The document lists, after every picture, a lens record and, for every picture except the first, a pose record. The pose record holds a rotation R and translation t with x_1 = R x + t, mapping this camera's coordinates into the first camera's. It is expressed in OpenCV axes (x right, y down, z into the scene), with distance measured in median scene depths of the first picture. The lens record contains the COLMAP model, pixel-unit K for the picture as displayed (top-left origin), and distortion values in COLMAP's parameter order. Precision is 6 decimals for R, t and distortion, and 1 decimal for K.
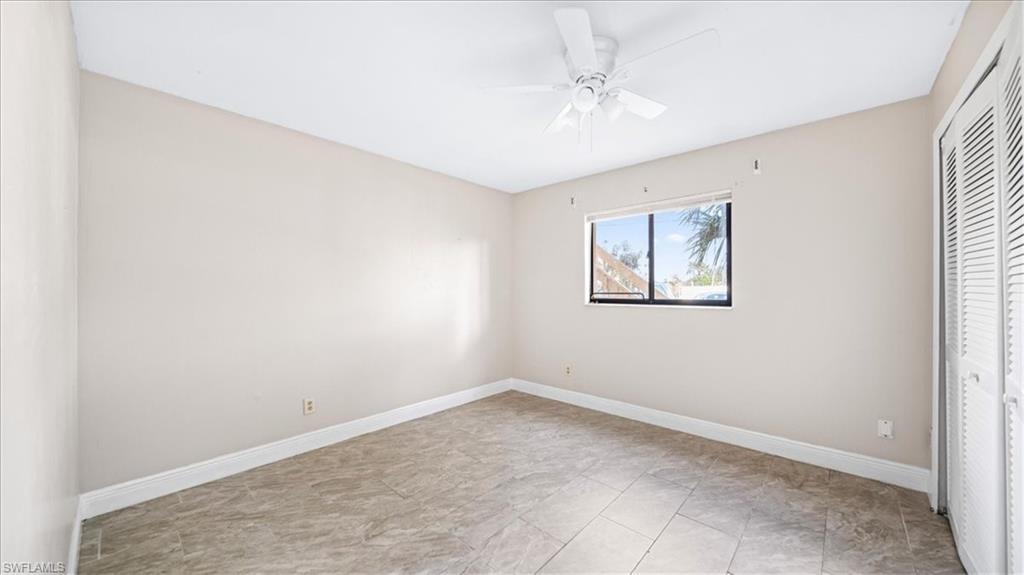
lens RADIAL K [[360.6, 0, 511.7], [0, 360.6, 286.4], [0, 0, 1]] dist [-0.002483, -0.000758]
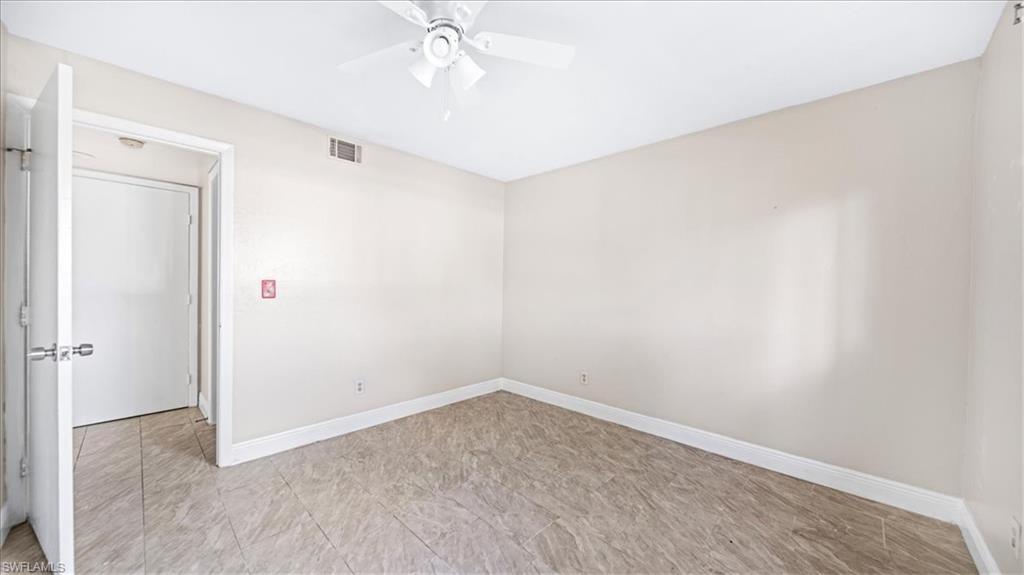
lens RADIAL K [[360.6, 0, 511.6], [0, 360.6, 287.6], [0, 0, 1]] dist [-0.002483, -0.000758]
pose [[-0.029126, 0.007259, -0.999549, 0.776794], [-0.005506, 0.999957, 0.007422, 0.013256], [0.999561, 0.005719, -0.029084, 0.882214]]
